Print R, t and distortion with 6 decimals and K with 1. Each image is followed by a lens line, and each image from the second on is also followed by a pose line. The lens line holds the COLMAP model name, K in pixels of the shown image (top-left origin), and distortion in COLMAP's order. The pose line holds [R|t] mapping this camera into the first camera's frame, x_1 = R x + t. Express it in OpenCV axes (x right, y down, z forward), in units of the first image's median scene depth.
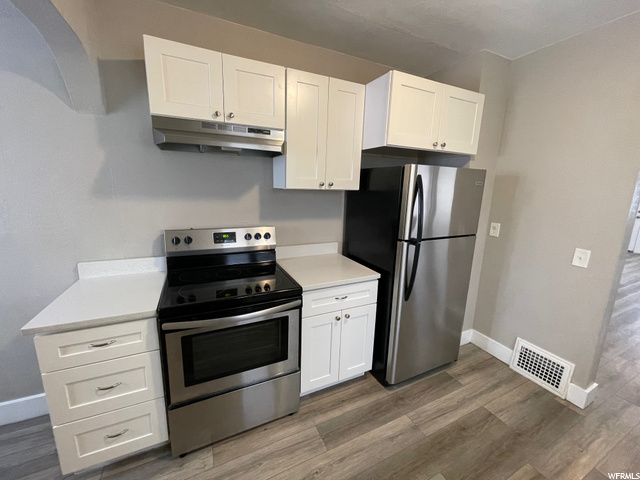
lens RADIAL K [[259.8, 0, 318.8], [0, 259.8, 235.4], [0, 0, 1]] dist [-0.001041, 0.000063]
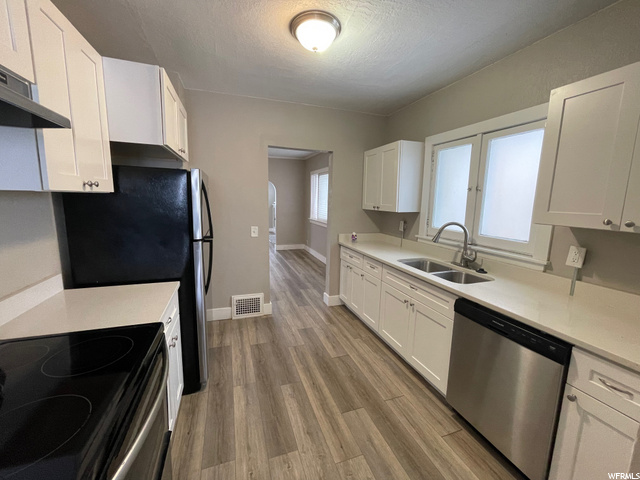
lens RADIAL K [[259.8, 0, 318.8], [0, 259.8, 235.4], [0, 0, 1]] dist [-0.001041, 0.000063]
pose [[0.109314, -0.167272, 0.979832, -0.597880], [0.172966, 0.973902, 0.146963, -0.063721], [-0.978843, 0.153412, 0.135393, 0.346927]]
